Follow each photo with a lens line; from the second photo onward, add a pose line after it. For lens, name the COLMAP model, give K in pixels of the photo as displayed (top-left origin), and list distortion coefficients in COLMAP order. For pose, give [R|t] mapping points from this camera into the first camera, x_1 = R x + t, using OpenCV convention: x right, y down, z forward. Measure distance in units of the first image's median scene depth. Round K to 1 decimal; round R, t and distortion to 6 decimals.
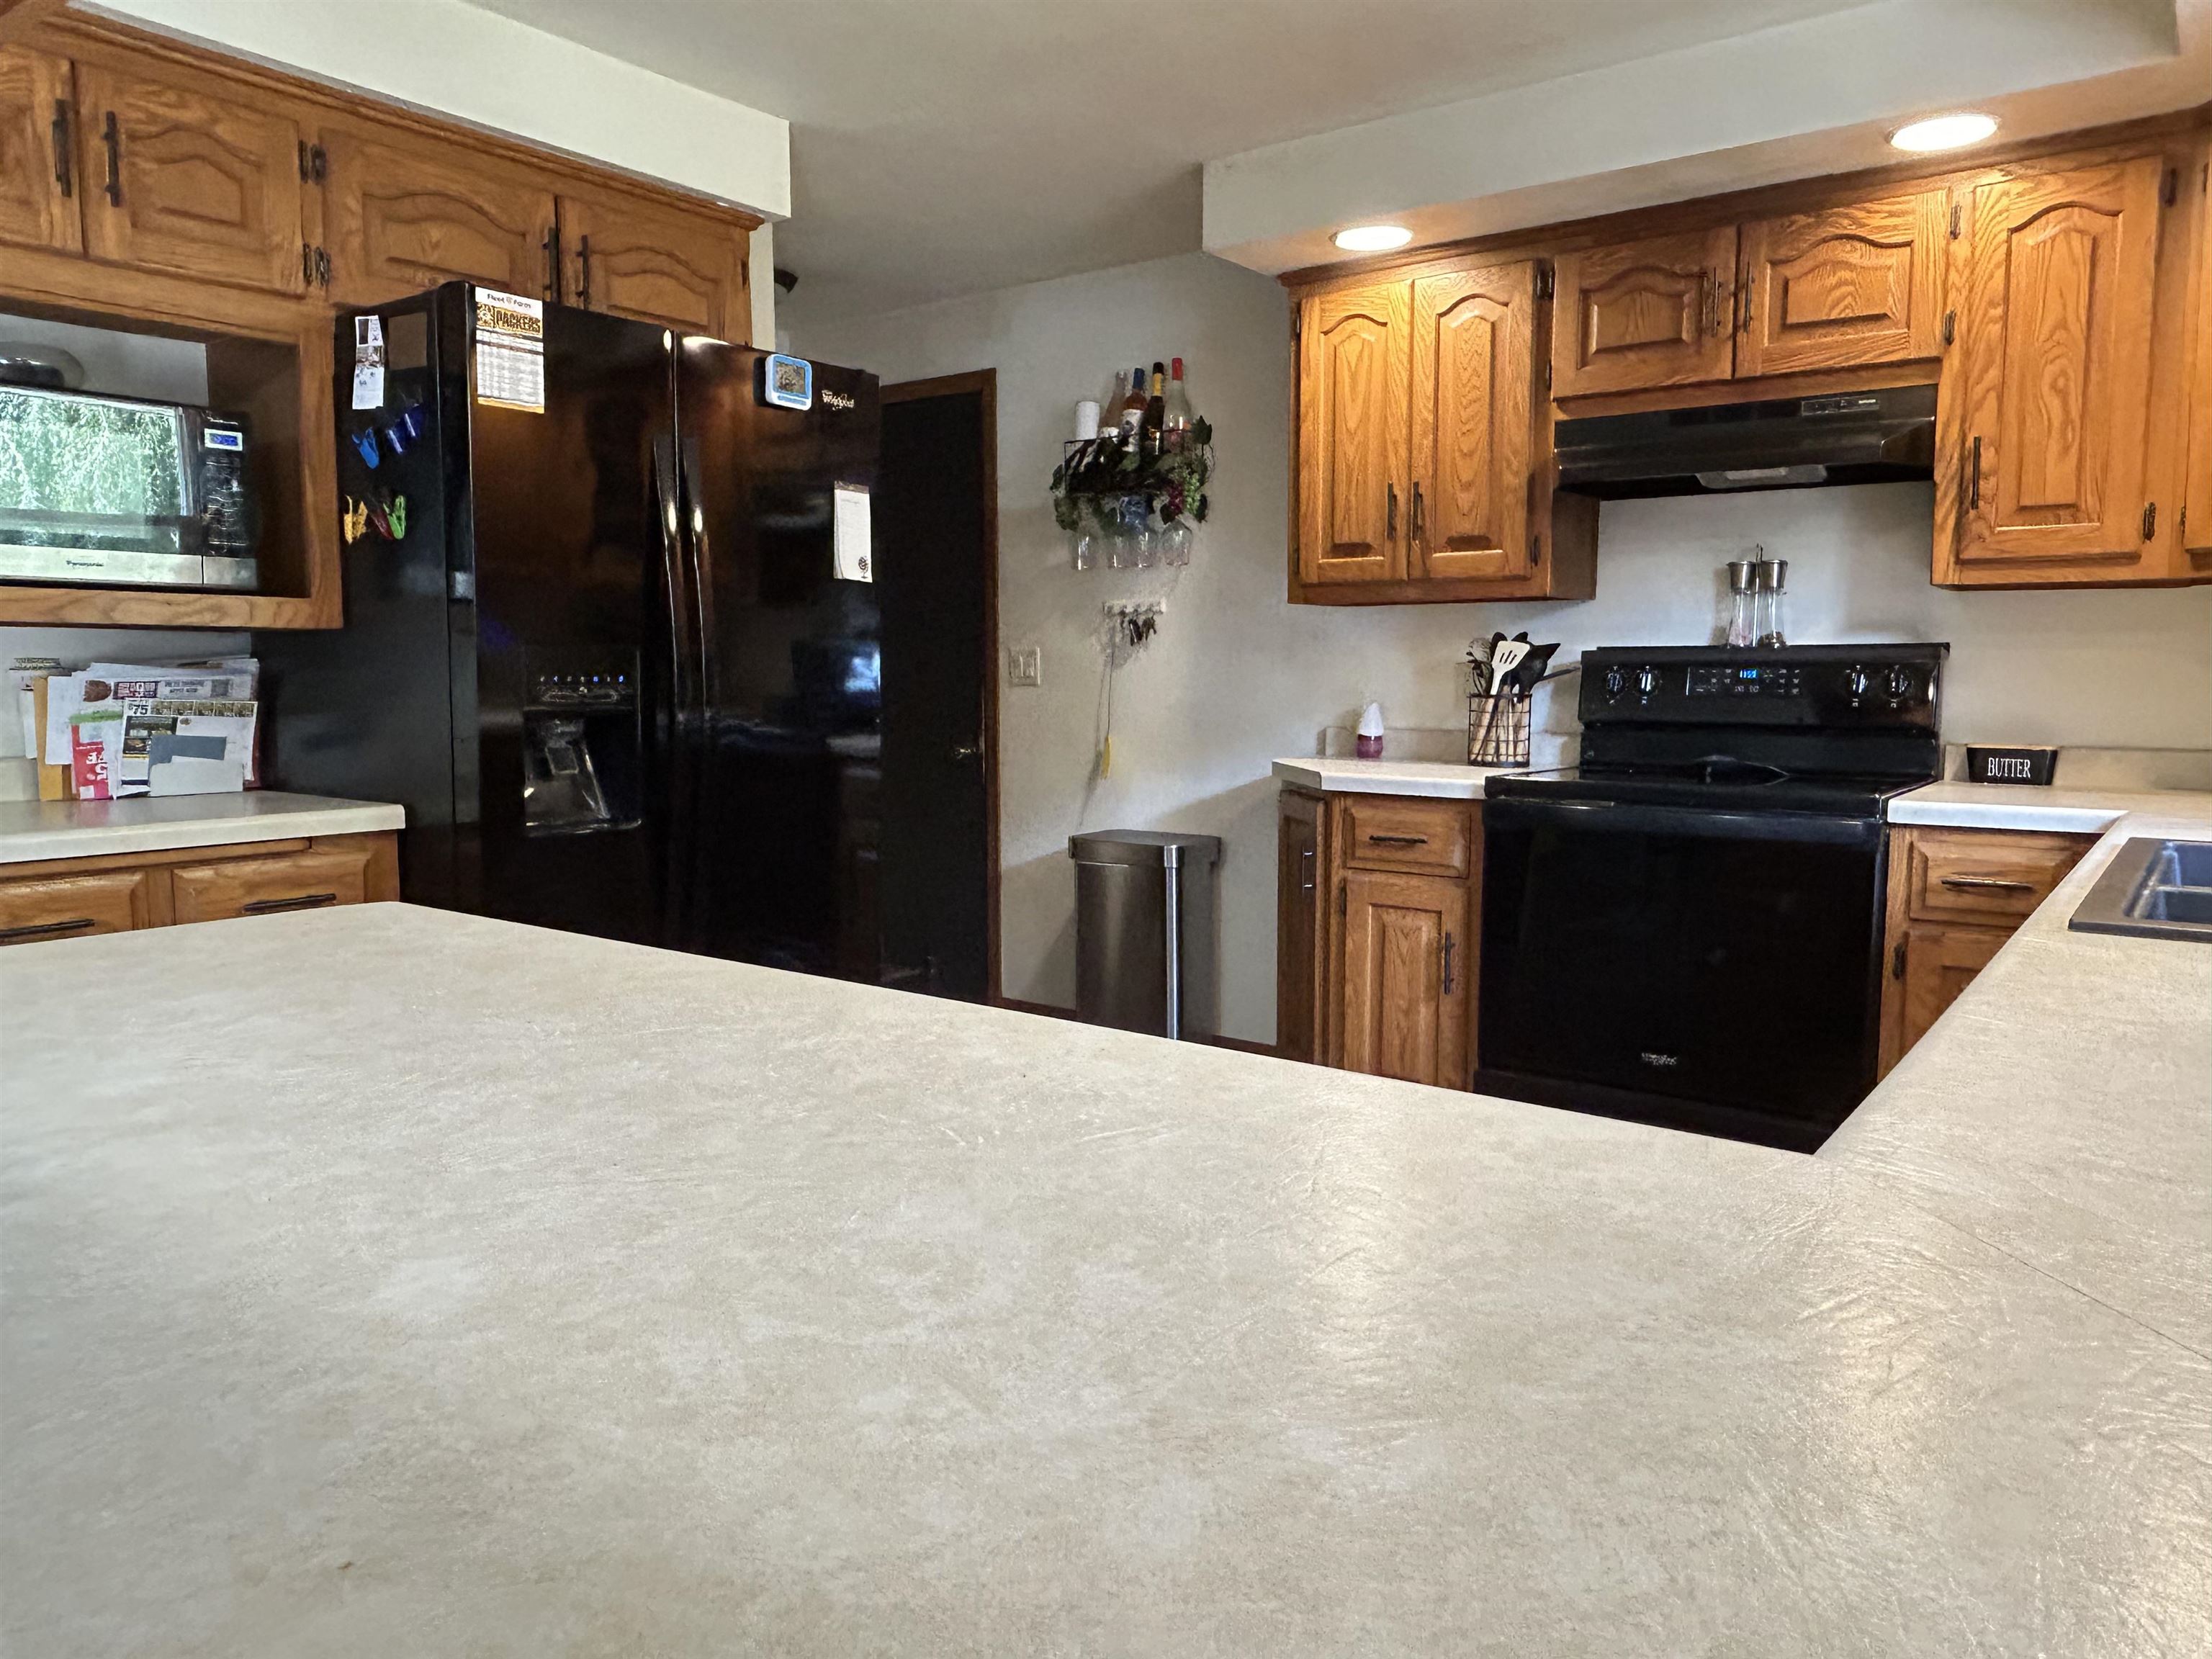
lens RADIAL K [[1497.0, 0, 1105.6], [0, 1497.0, 816.5], [0, 0, 1]] dist [-0.002604, -0.001931]
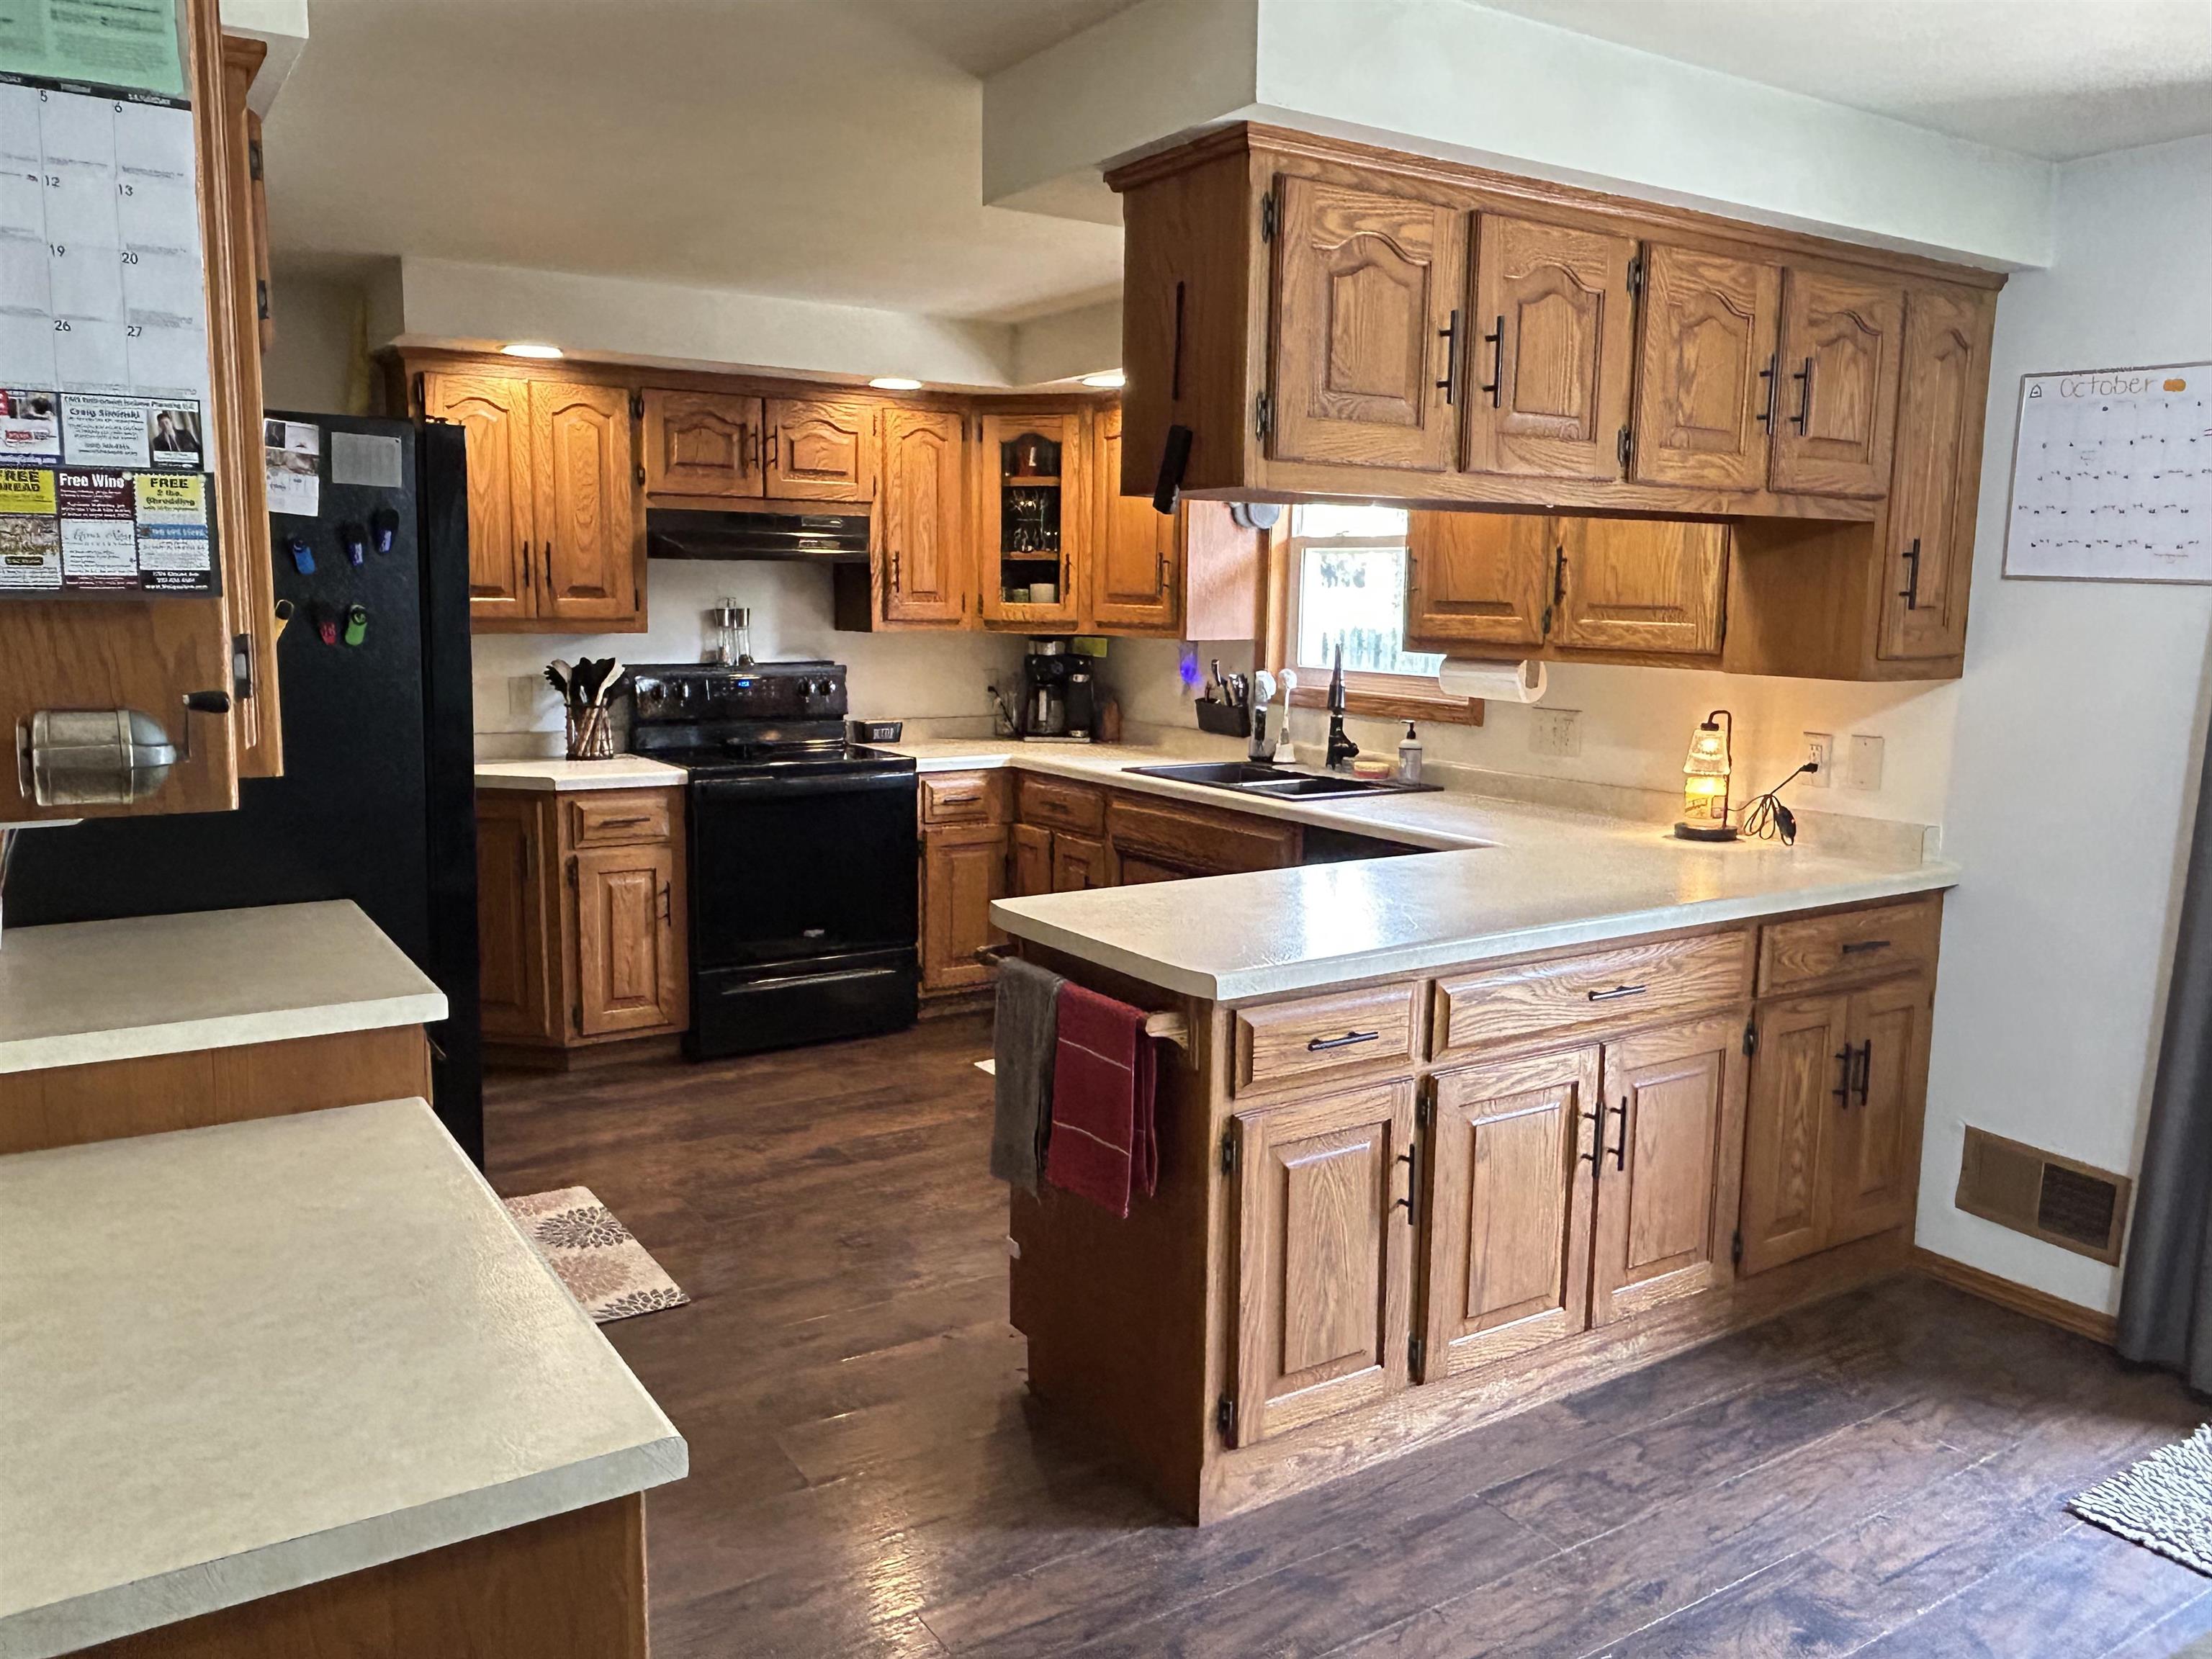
lens RADIAL K [[1654.9, 0, 1100.3], [0, 1654.9, 821.0], [0, 0, 1]] dist [0.000232, -0.006423]
pose [[0.340014, -0.126802, 0.931833, -1.031868], [0.079086, 0.991213, 0.106025, -0.107015], [-0.937089, 0.037645, 0.347054, 0.086412]]
